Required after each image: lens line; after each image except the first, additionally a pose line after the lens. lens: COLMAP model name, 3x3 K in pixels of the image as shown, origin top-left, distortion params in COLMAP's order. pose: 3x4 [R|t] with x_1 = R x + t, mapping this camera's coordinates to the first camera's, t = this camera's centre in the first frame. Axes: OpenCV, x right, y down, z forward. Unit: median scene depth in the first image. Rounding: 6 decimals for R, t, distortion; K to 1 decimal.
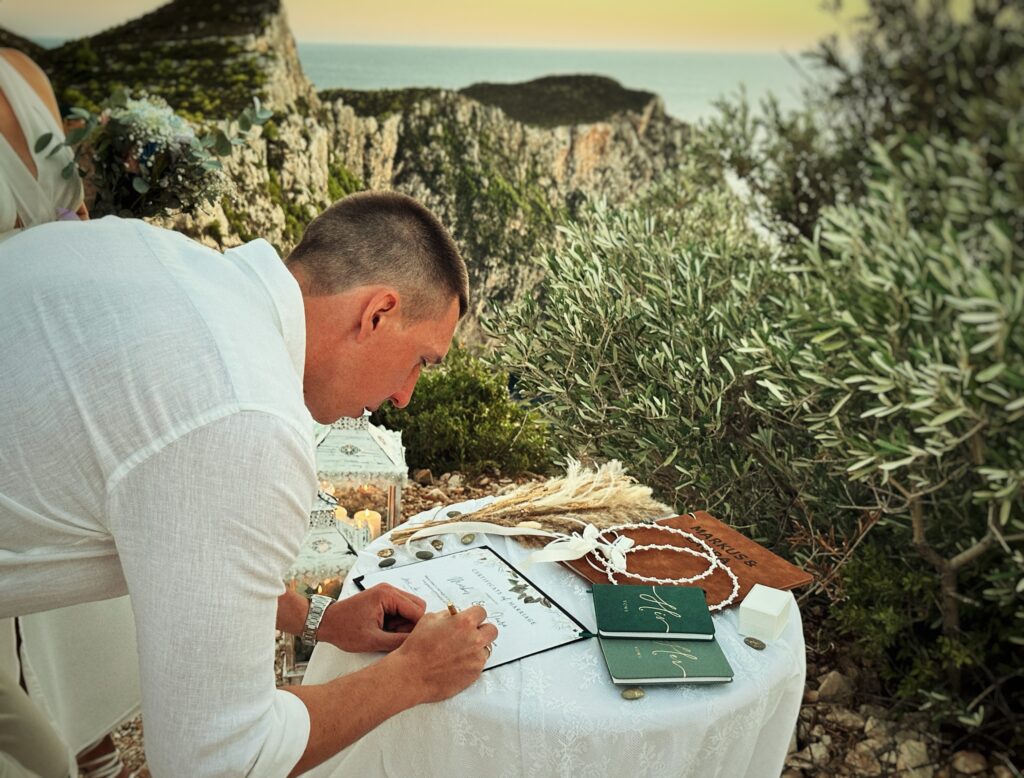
lens RADIAL K [[1013.3, 0, 482.7], [0, 1013.3, 429.6], [0, 0, 1]] dist [0.201246, -0.495521]
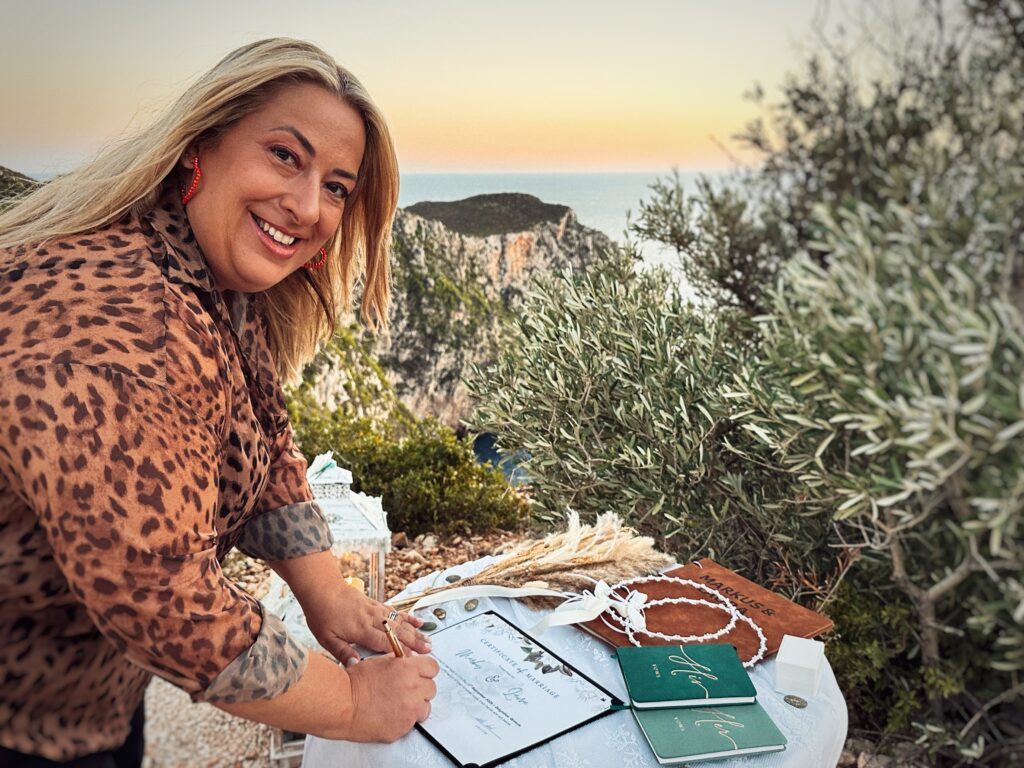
lens RADIAL K [[881.4, 0, 512.0], [0, 881.4, 384.0], [0, 0, 1]] dist [0.152866, -0.325029]
pose [[0.995059, -0.045996, 0.087993, -0.028611], [0.056292, 0.991374, -0.118360, 0.002878], [-0.081790, 0.122728, 0.989064, 0.109272]]
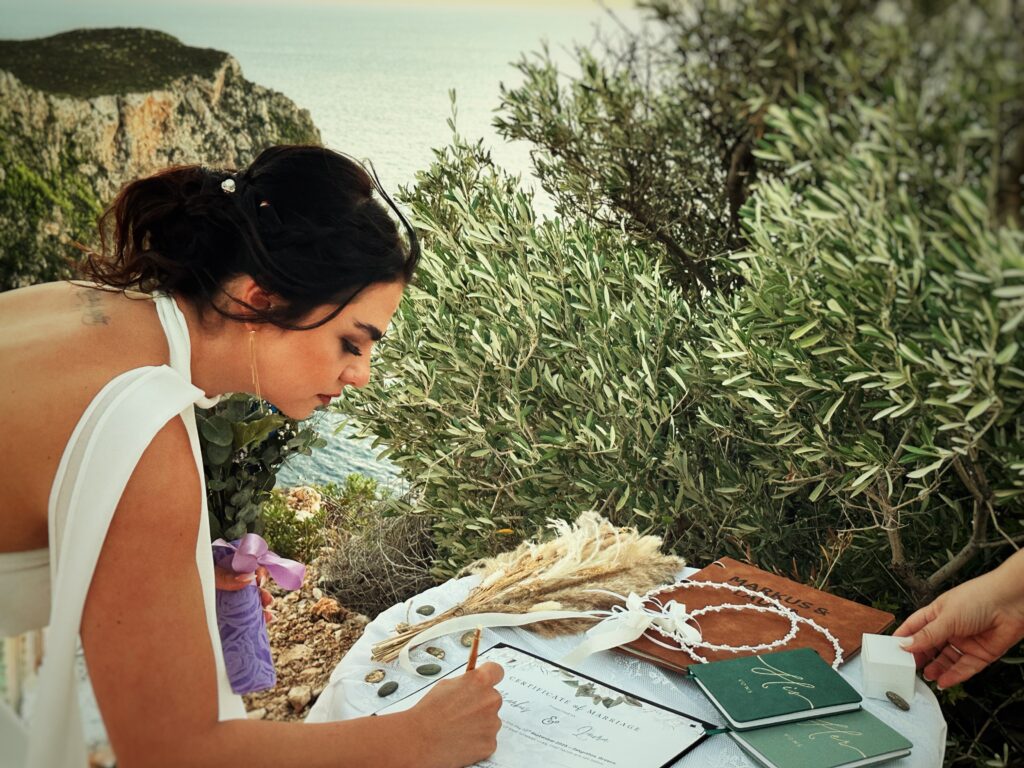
lens RADIAL K [[1340.9, 0, 530.5], [0, 1340.9, 381.3], [0, 0, 1]] dist [0.198090, -0.498966]
pose [[0.931407, -0.096136, 0.351055, -0.211070], [0.123242, 0.990815, -0.055648, -0.012550], [-0.342481, 0.095096, 0.934700, 0.036689]]
